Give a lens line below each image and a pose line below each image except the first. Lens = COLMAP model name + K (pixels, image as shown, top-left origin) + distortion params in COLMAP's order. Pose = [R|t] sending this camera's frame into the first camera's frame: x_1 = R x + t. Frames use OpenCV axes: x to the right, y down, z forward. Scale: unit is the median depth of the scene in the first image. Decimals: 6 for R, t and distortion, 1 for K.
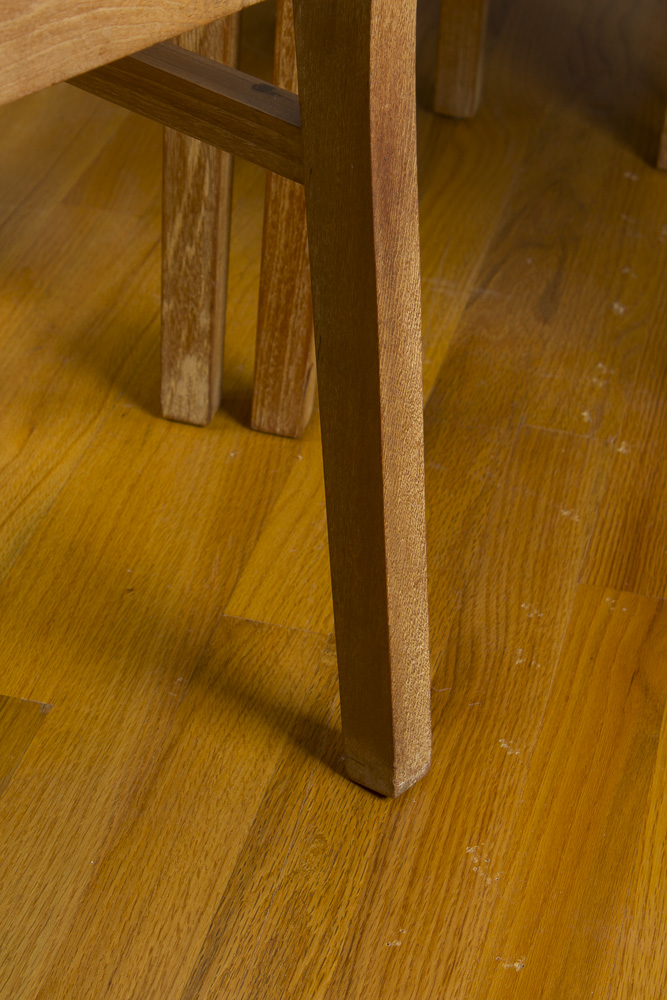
lens RADIAL K [[2321.9, 0, 332.7], [0, 2321.9, 499.6], [0, 0, 1]] dist [0.082742, 0.000000]
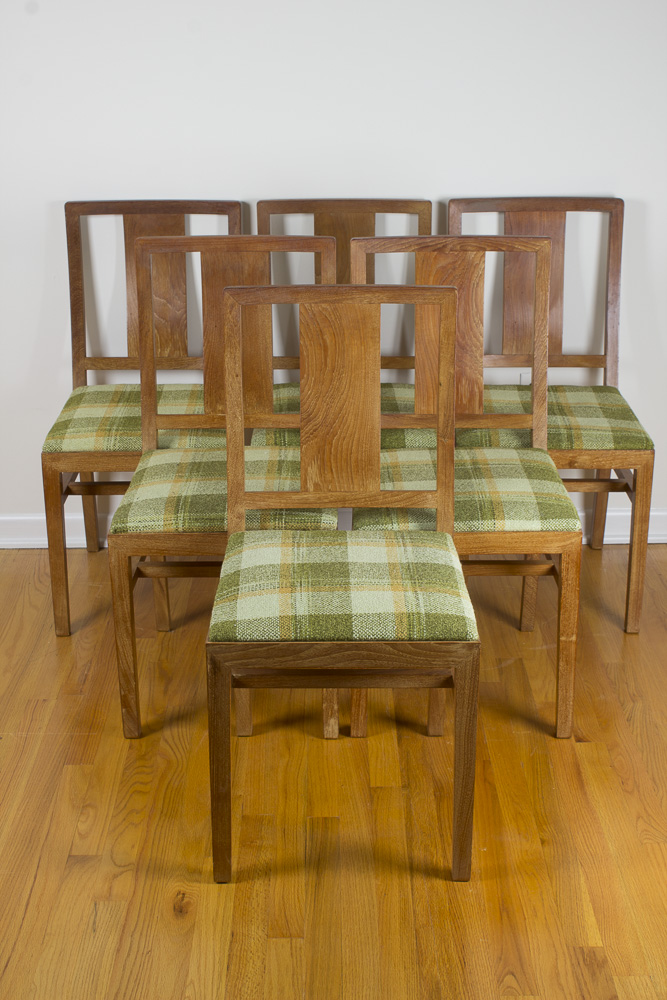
lens RADIAL K [[1450.4, 0, 337.9], [0, 1450.4, 509.2], [0, 0, 1]] dist [-0.025834, 0.000000]
pose [[0.968030, -0.161192, 0.192186, -0.405491], [0.196985, 0.962866, -0.184622, 0.035926], [-0.155290, 0.216577, 0.963836, -1.091085]]
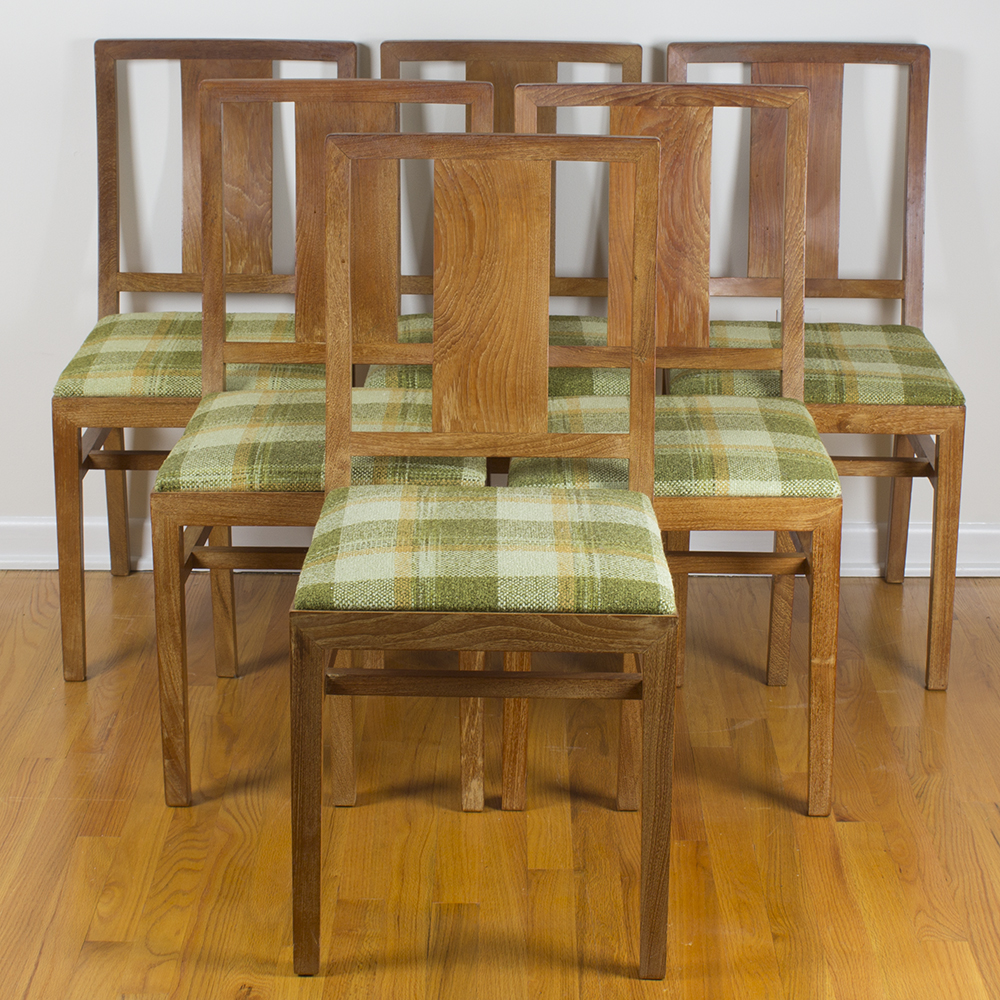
lens RADIAL K [[2575.6, 0, 499.7], [0, 2575.6, 494.5], [0, 0, 1]] dist [-0.052096, 0.000000]
pose [[0.972690, -0.131886, 0.191001, -0.478008], [0.179519, 0.949081, -0.258880, 0.327854], [-0.147133, 0.286098, 0.946837, -1.461948]]
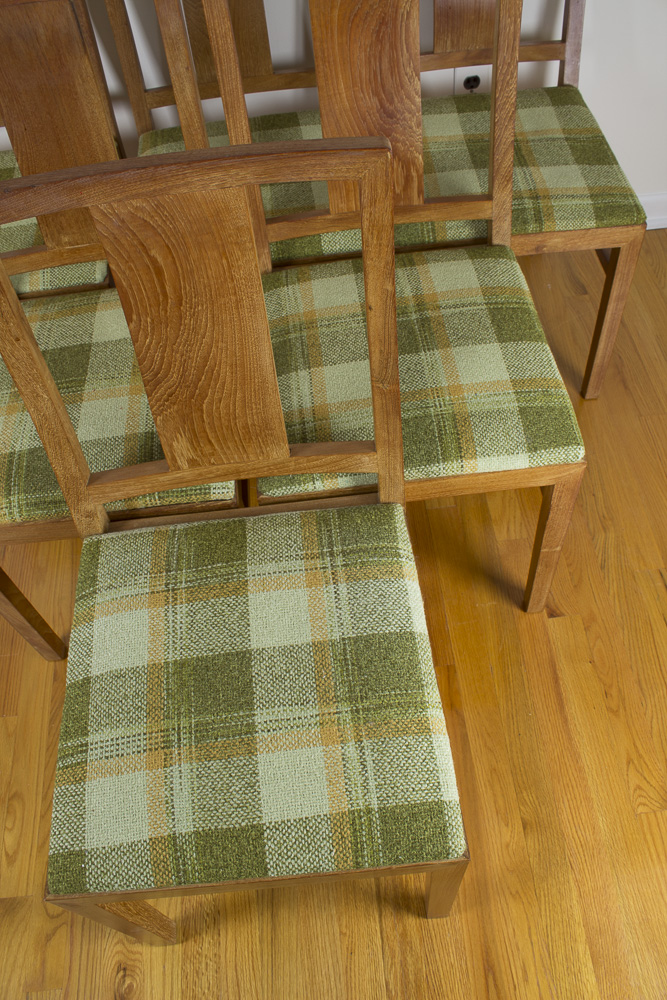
lens RADIAL K [[818.2, 0, 332.4], [0, 818.2, 508.6], [0, 0, 1]] dist [-0.153200, 0.106871]
pose [[0.937226, -0.344750, 0.052490, 0.010556], [0.299178, 0.872243, 0.386892, -0.563875], [-0.179165, -0.346901, 0.920630, 0.091953]]
